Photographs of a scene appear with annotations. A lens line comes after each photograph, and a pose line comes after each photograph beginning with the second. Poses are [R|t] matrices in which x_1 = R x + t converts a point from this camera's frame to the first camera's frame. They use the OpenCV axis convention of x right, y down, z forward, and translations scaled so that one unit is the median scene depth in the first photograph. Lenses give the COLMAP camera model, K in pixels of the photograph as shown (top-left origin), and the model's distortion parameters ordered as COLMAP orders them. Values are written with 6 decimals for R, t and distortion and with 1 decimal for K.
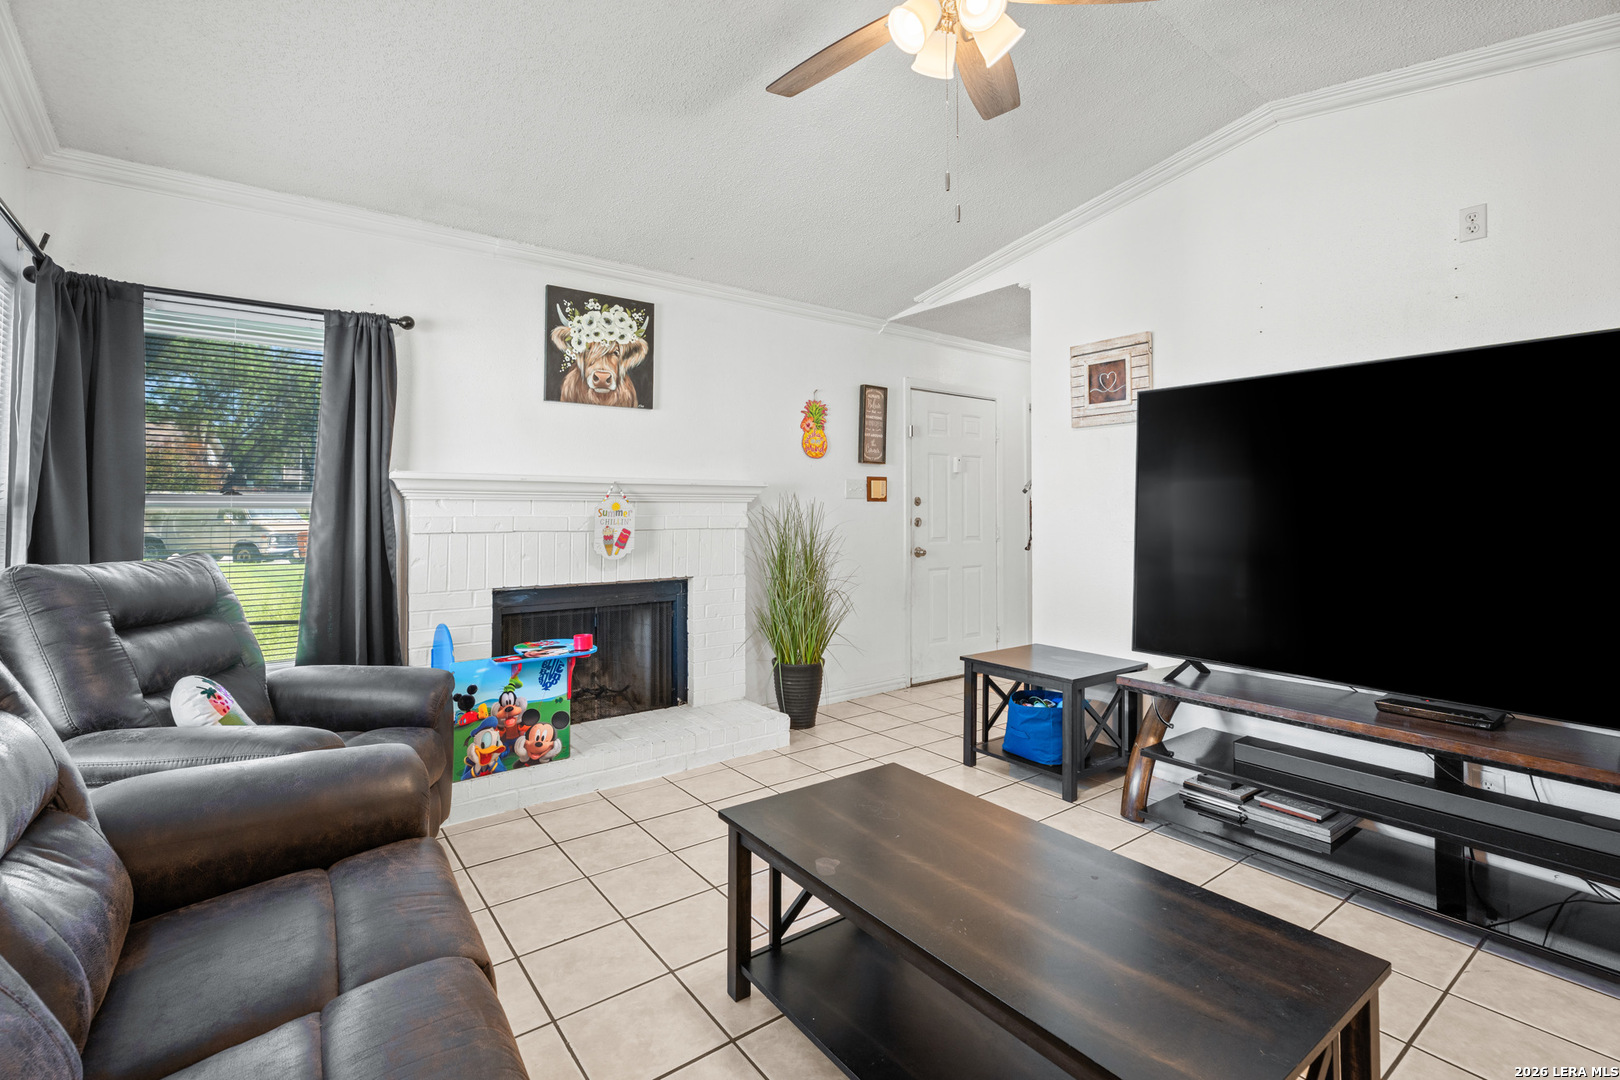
lens RADIAL K [[718.4, 0, 772.5], [0, 718.4, 498.2], [0, 0, 1]] dist [0.003128, -0.002162]
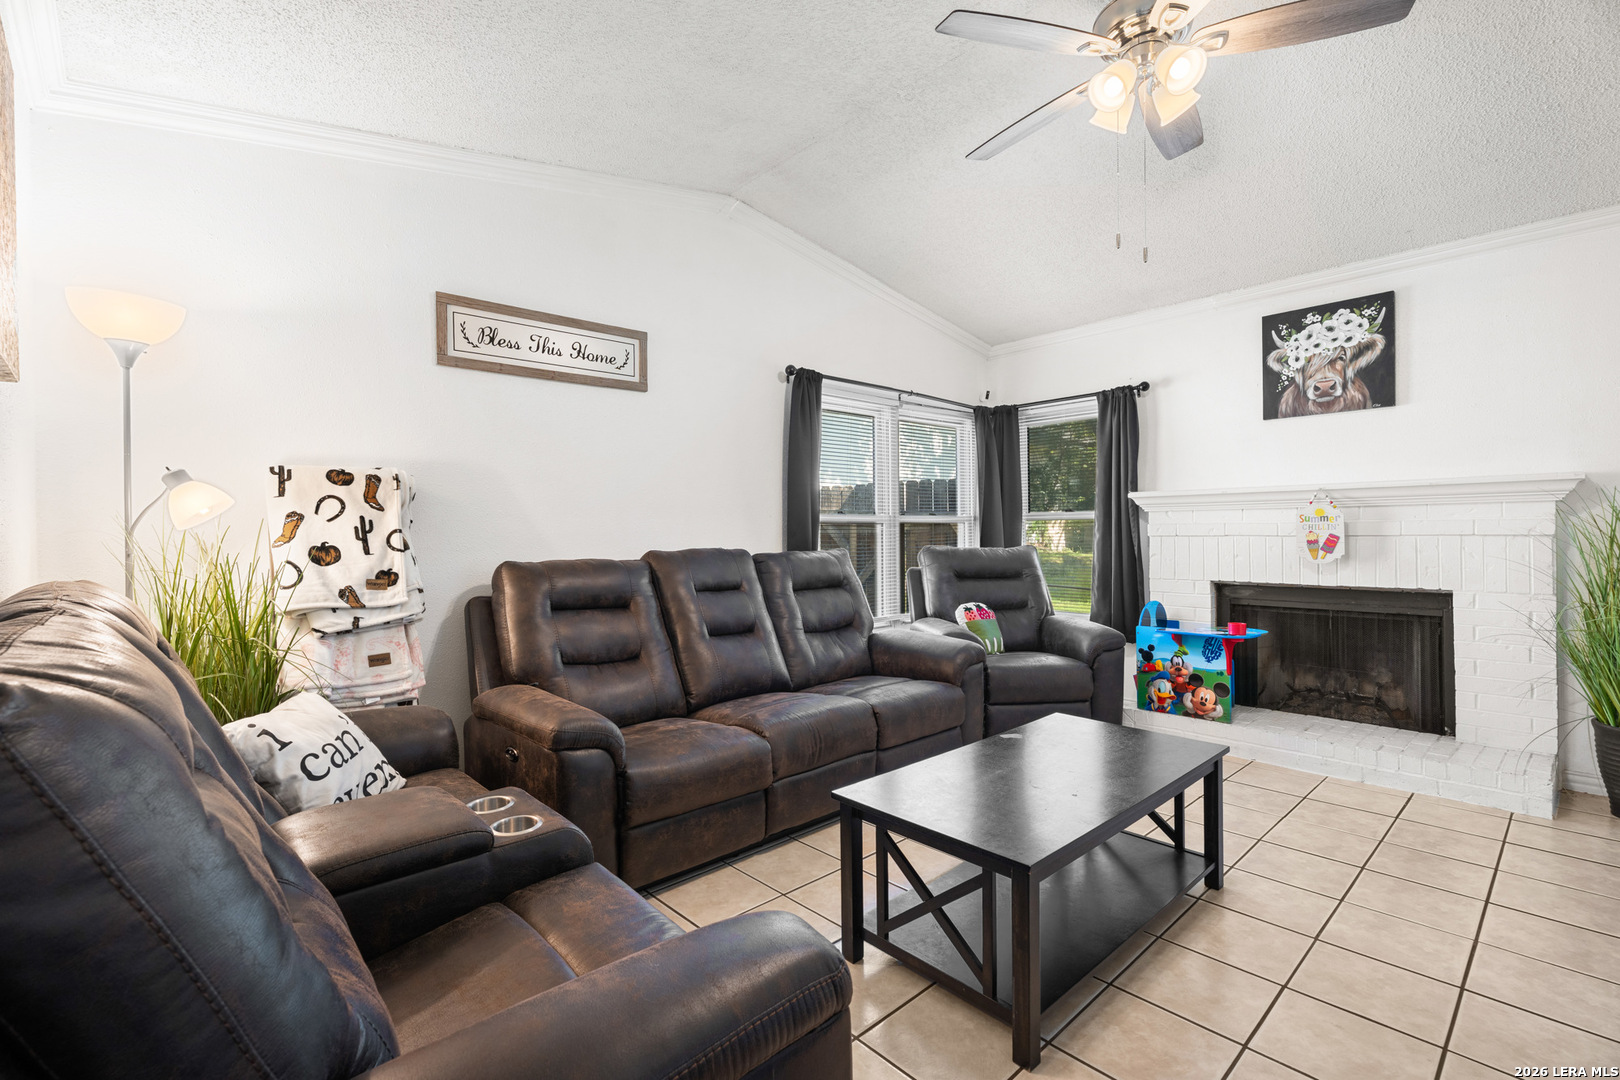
lens RADIAL K [[718.4, 0, 818.4], [0, 718.4, 539.2], [0, 0, 1]] dist [0.003128, -0.002162]
pose [[0.143457, 0.010879, -0.989597, 0.685307], [0.029156, 0.999459, 0.015214, 0.013237], [0.989227, -0.031035, 0.143062, 0.135927]]
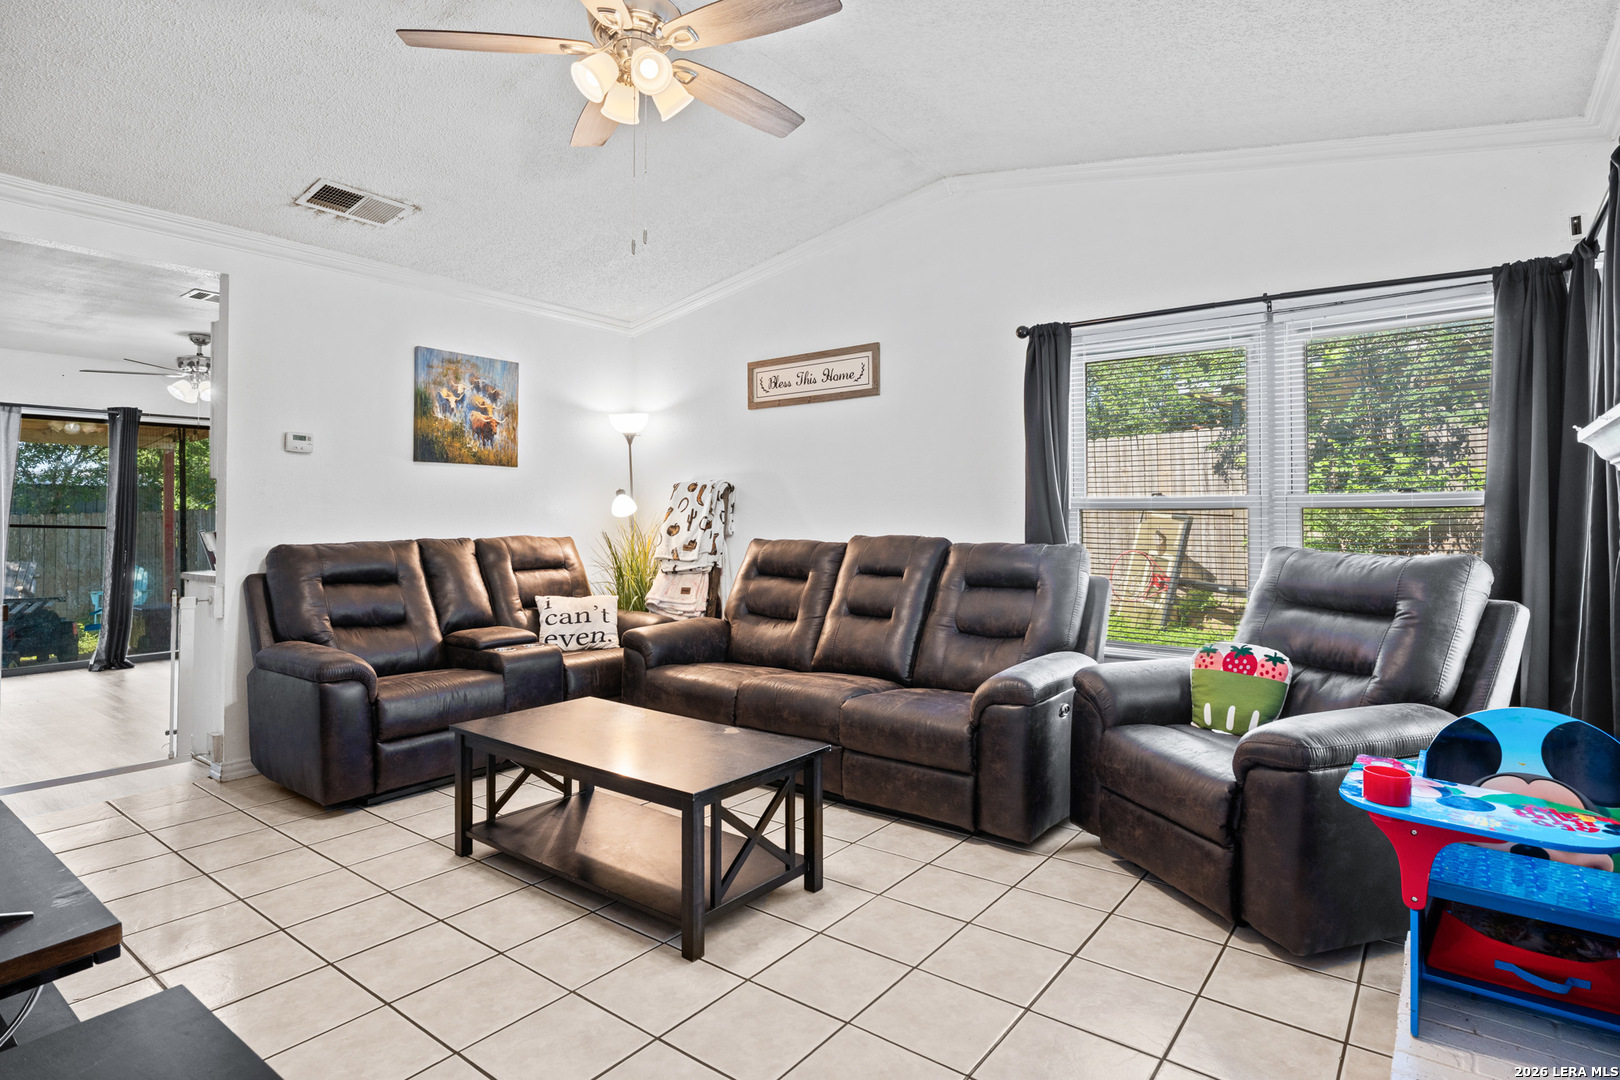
lens RADIAL K [[850.8, 0, 818.2], [0, 850.8, 522.7], [0, 0, 1]] dist [-0.020811, 0.007205]
pose [[-0.945356, 0.001597, -0.326037, 0.220481], [0.007170, 0.999848, -0.015892, 0.035789], [0.325962, -0.017362, -0.945223, 1.193261]]
